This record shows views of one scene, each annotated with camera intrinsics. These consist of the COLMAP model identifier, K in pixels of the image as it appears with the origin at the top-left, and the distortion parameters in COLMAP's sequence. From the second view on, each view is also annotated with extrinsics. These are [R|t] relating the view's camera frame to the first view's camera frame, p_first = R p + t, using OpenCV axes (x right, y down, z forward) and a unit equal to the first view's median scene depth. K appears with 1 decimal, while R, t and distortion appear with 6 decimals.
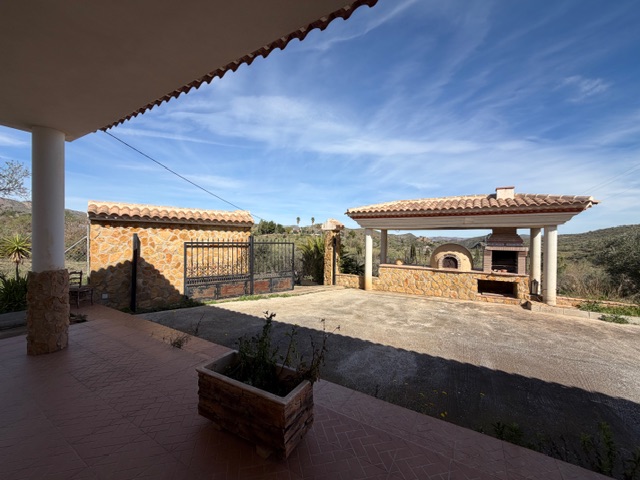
lens RADIAL K [[254.2, 0, 318.8], [0, 254.2, 239.4], [0, 0, 1]] dist [0.000732, -0.000197]
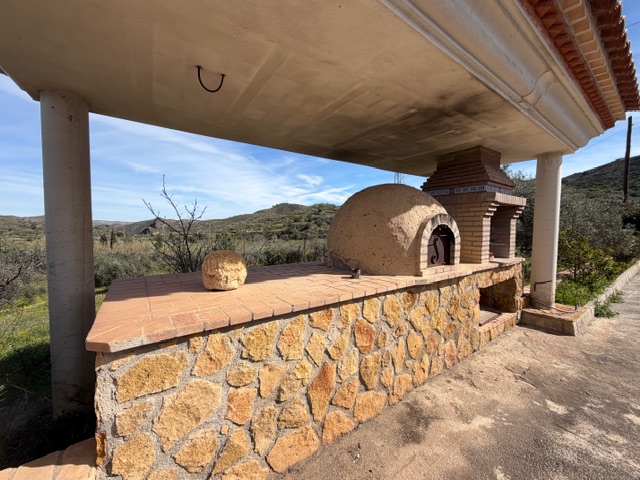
lens RADIAL K [[254.2, 0, 318.8], [0, 254.2, 239.4], [0, 0, 1]] dist [0.000732, -0.000197]
pose [[0.400145, -0.054645, 0.914821, 0.212024], [0.000447, 0.998232, 0.059431, 0.067101], [-0.916452, -0.023372, 0.399462, 1.002554]]
